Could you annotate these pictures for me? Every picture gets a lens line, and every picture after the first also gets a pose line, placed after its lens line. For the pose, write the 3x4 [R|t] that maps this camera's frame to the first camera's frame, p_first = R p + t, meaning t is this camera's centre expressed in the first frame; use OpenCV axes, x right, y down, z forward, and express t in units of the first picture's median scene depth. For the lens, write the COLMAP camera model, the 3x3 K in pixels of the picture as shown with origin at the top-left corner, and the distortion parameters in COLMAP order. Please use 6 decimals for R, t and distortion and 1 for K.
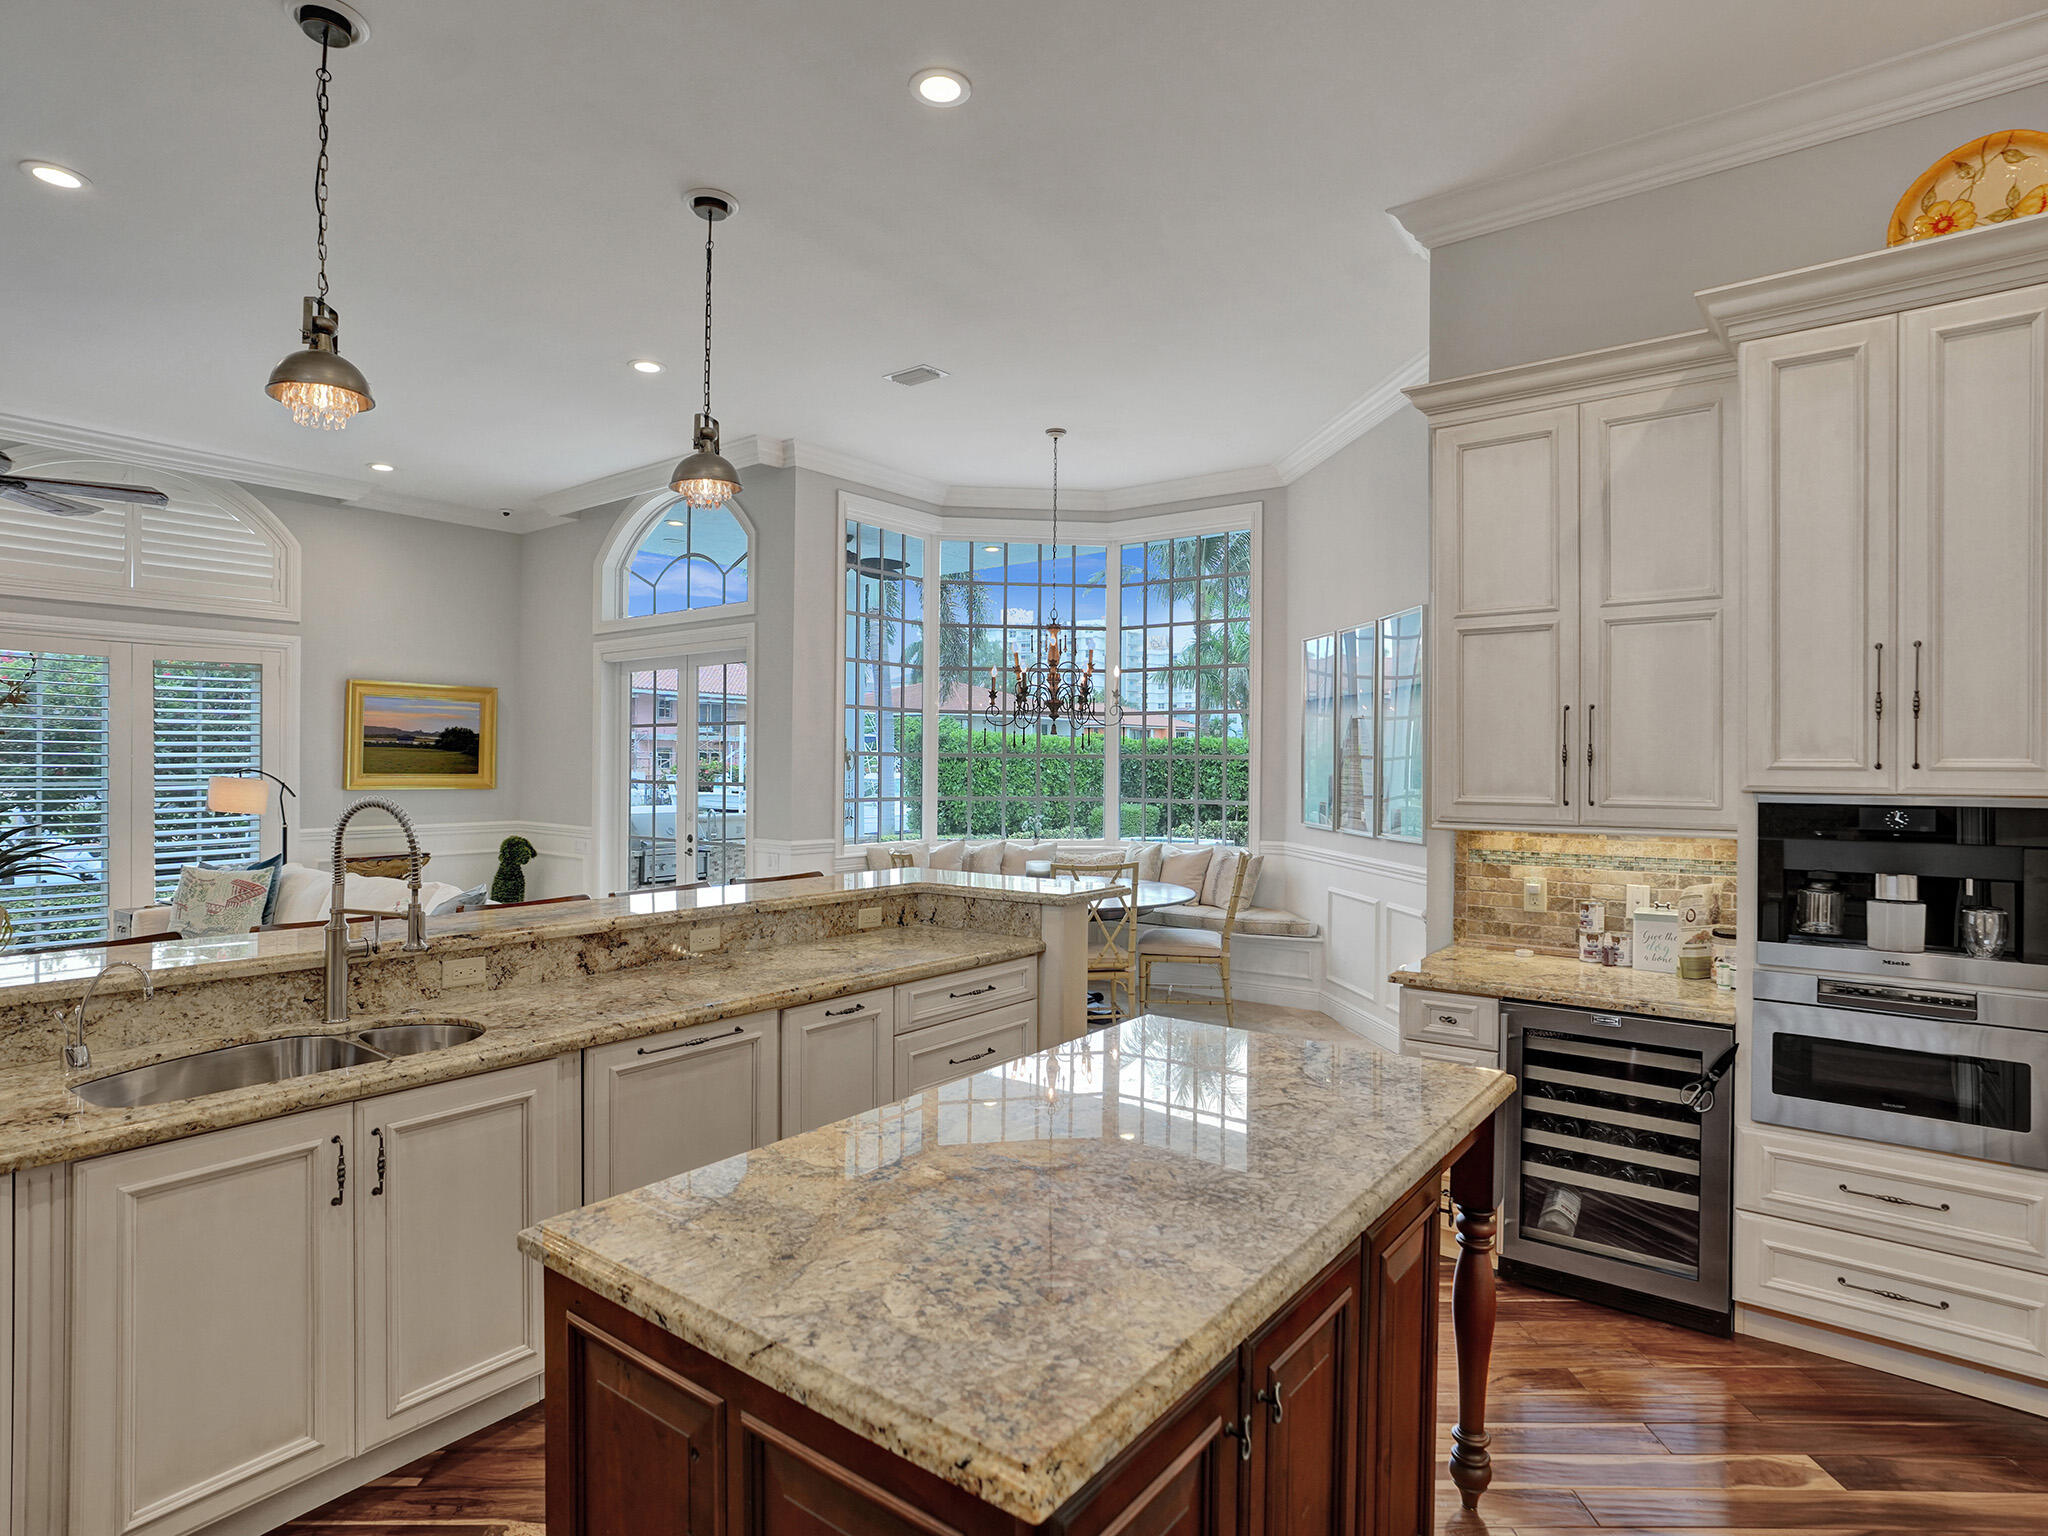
lens RADIAL K [[1098.8, 0, 1024.0], [0, 1098.8, 768.0], [0, 0, 1]] dist [-0.001645, 0.001114]
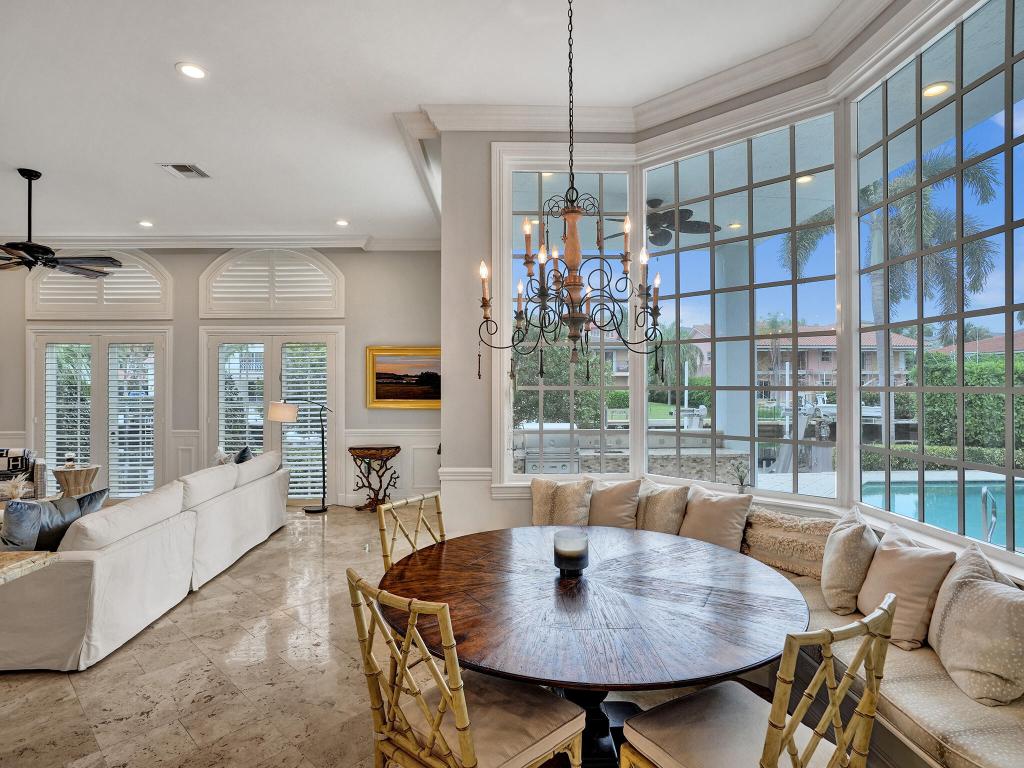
lens RADIAL K [[549.4, 0, 512.0], [0, 549.4, 384.0], [0, 0, 1]] dist [-0.001645, 0.001114]
pose [[0.630102, -0.008400, -0.776467, 0.235309], [0.006384, 0.999964, -0.005638, -0.012713], [0.776486, -0.001404, 0.630133, 0.611757]]
